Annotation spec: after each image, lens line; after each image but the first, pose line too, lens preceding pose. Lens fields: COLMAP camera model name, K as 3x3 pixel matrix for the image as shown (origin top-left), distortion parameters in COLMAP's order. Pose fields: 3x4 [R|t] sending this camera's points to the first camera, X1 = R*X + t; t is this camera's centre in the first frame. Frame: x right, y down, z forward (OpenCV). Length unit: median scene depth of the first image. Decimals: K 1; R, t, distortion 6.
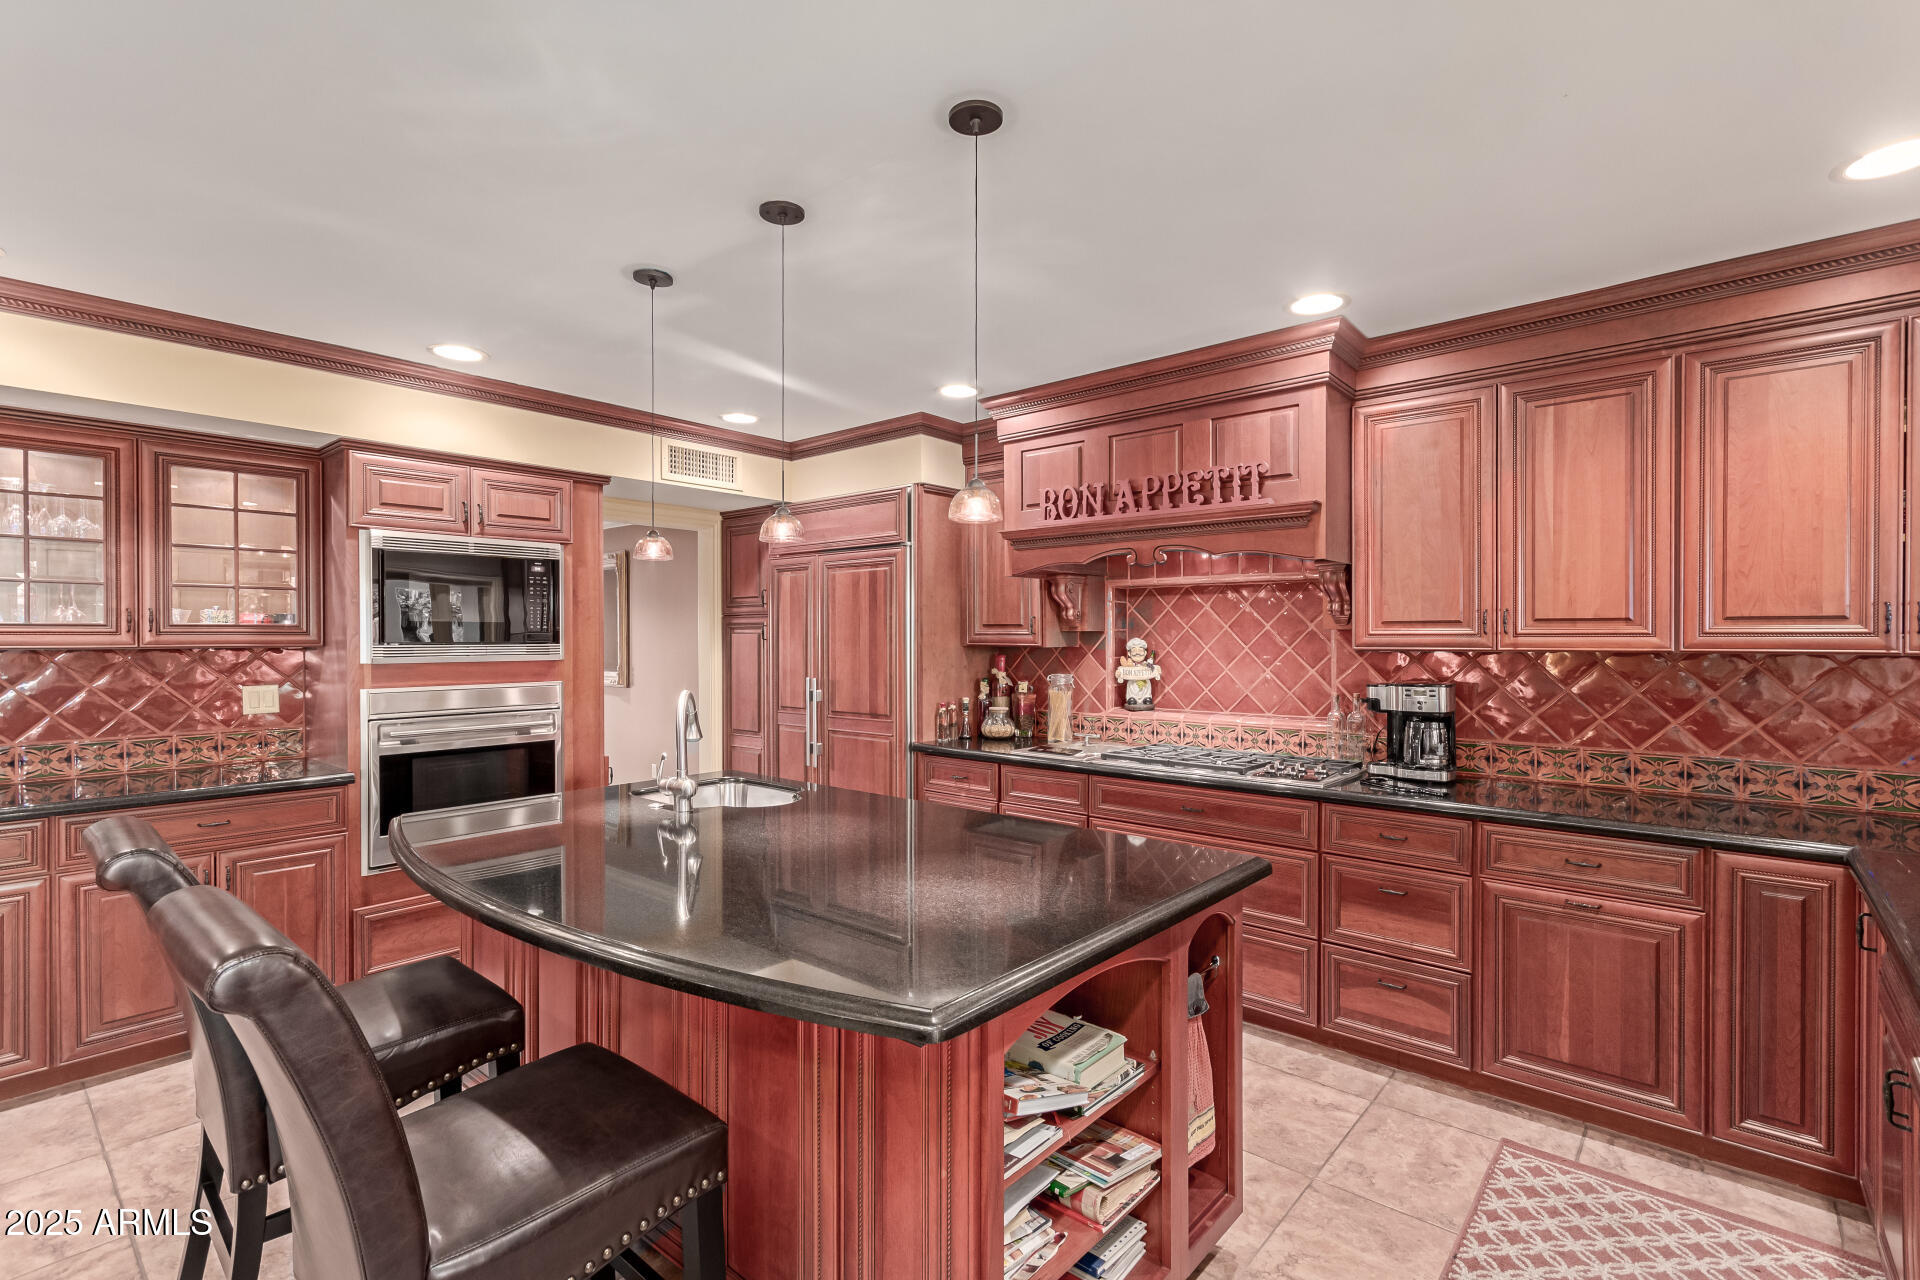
lens RADIAL K [[884.0, 0, 954.9], [0, 884.0, 639.1], [0, 0, 1]] dist [0.004581, 0.001051]
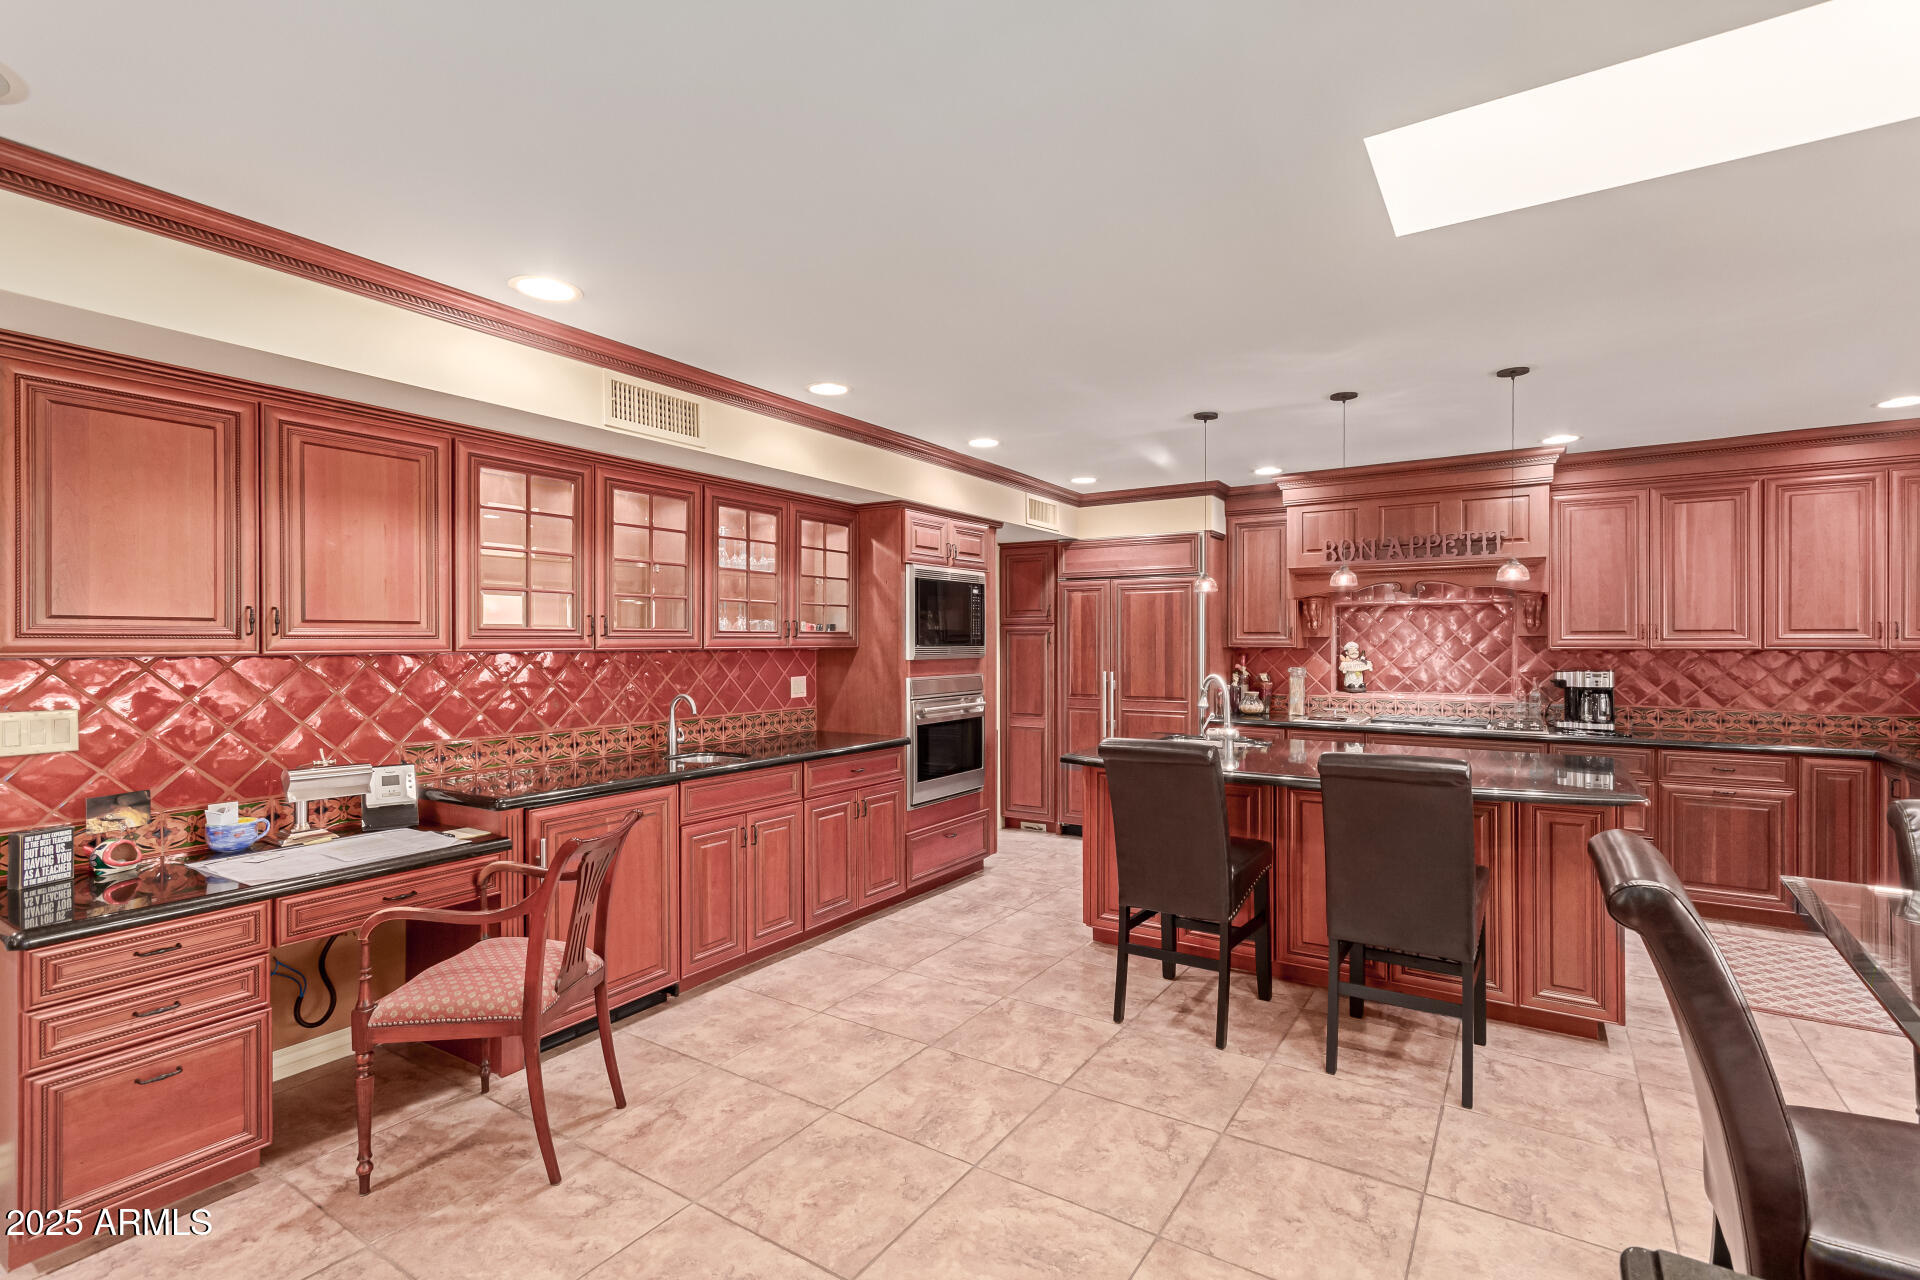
lens RADIAL K [[884.0, 0, 956.6], [0, 884.0, 640.7], [0, 0, 1]] dist [0.004581, 0.001051]
pose [[0.990453, -0.000235, 0.137853, -0.837838], [0.000735, 0.999993, -0.003575, 0.002397], [-0.137851, 0.003642, 0.990446, -0.430399]]
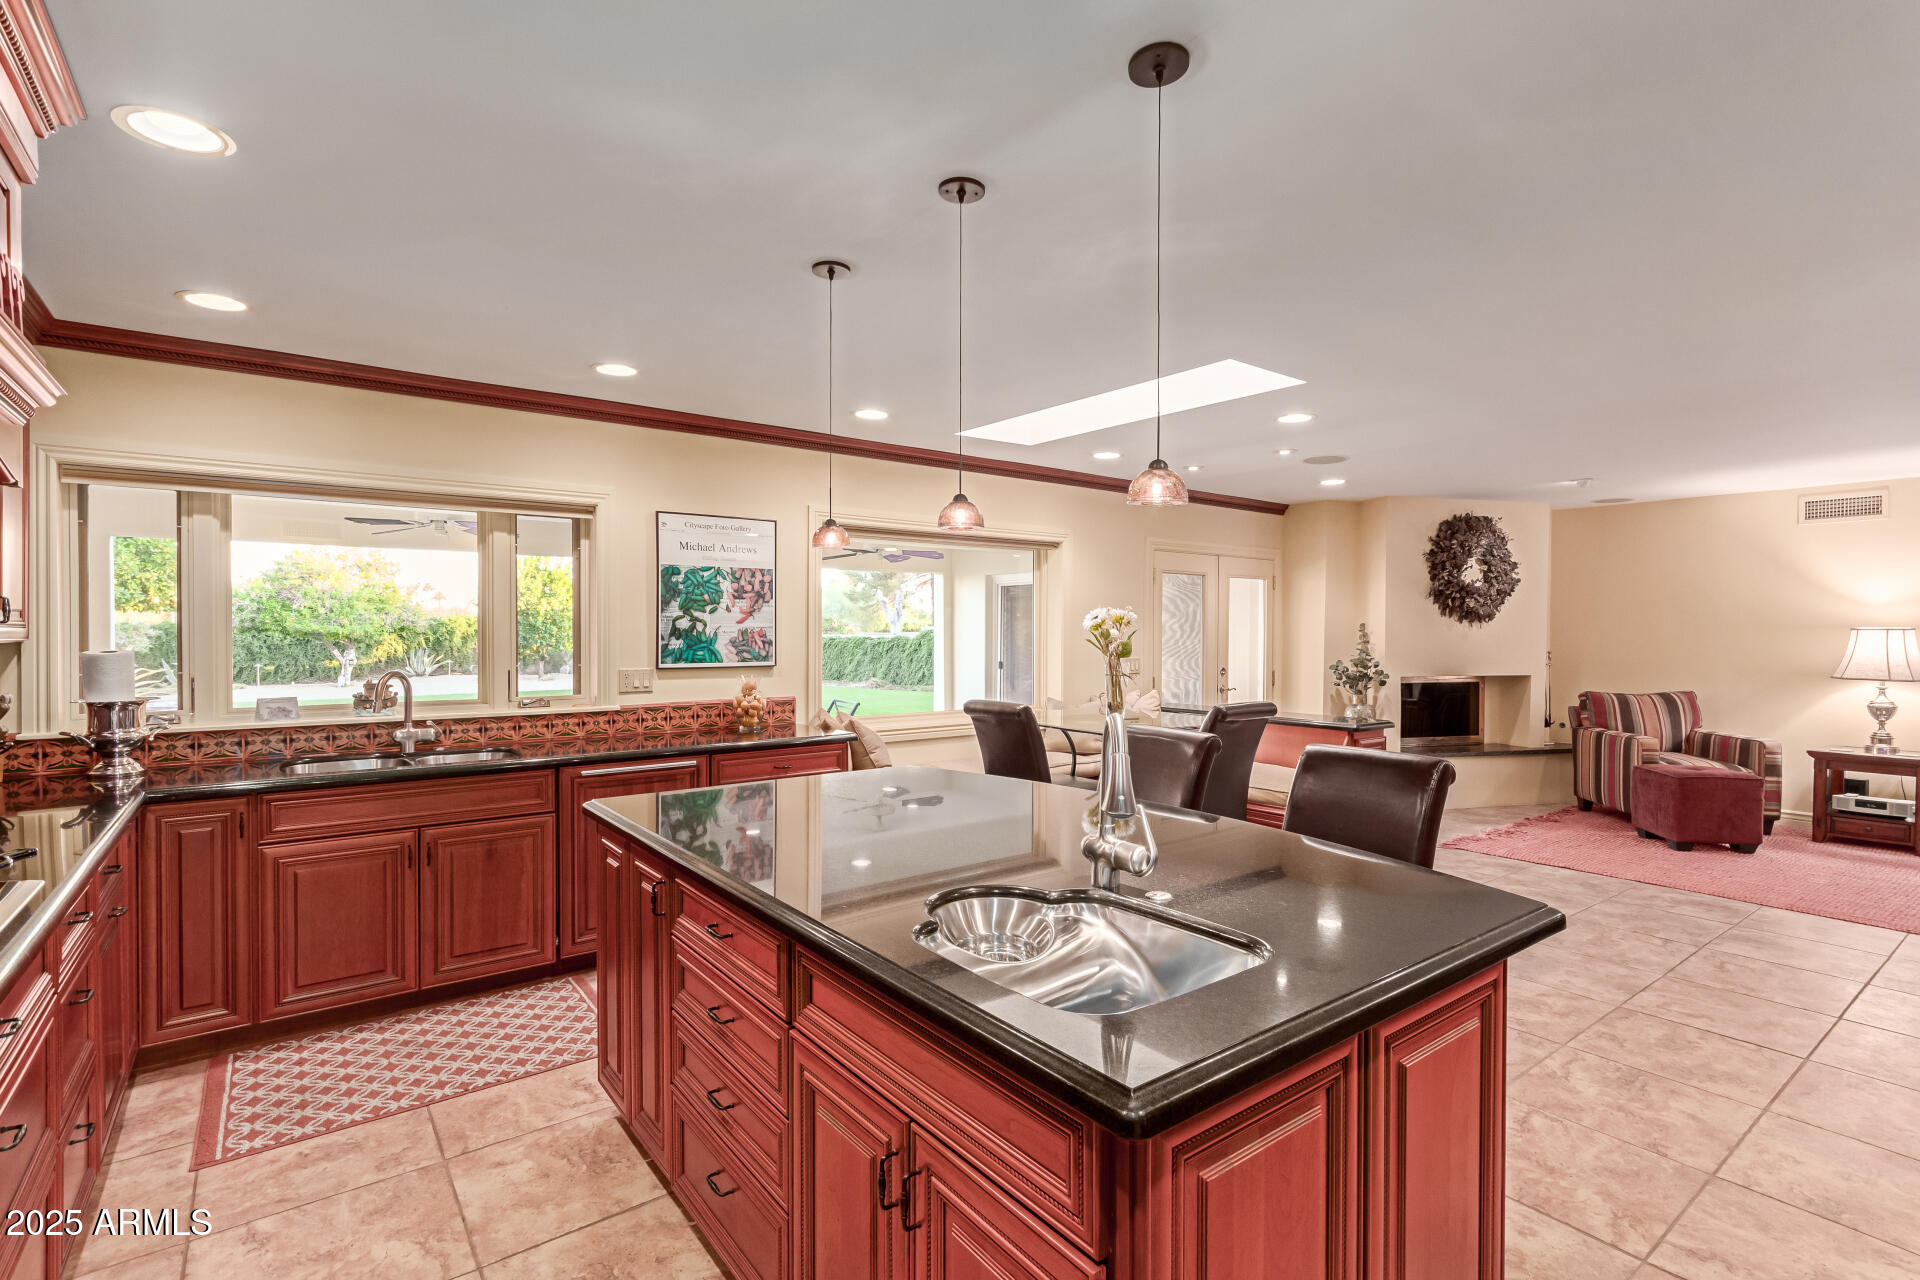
lens RADIAL K [[884.0, 0, 953.6], [0, 884.0, 634.7], [0, 0, 1]] dist [0.004581, 0.001051]
pose [[-0.977660, -0.001856, 0.210187, -0.277987], [0.000079, 0.999958, 0.009199, -0.000330], [-0.210195, 0.009010, -0.977618, 1.381938]]
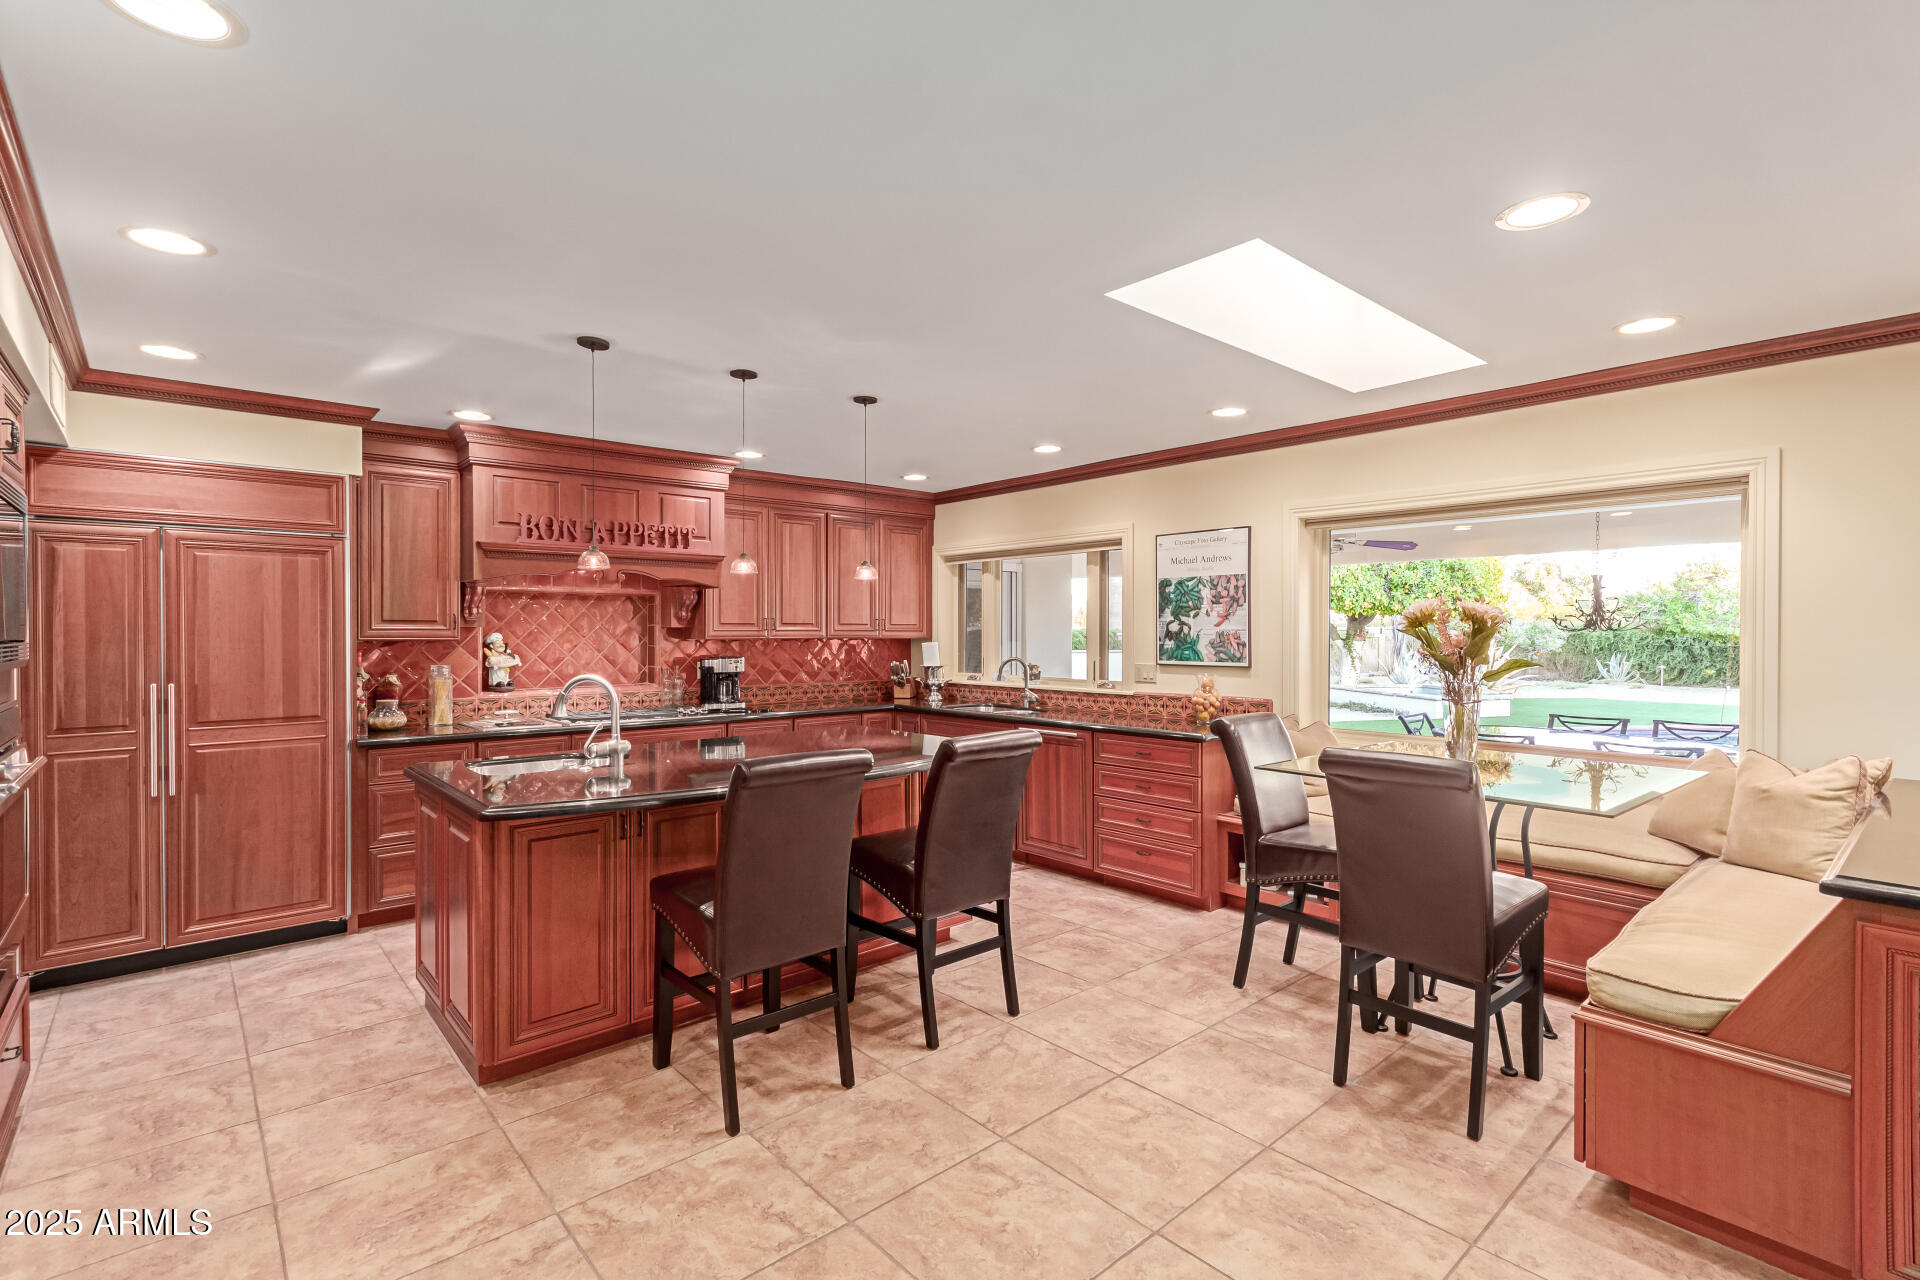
lens RADIAL K [[884.0, 0, 977.2], [0, 884.0, 637.7], [0, 0, 1]] dist [0.004581, 0.001051]
pose [[0.120271, -0.005730, 0.992725, -1.259306], [0.005689, 0.999971, 0.005083, 0.004161], [-0.992725, 0.005036, 0.120300, 0.264214]]
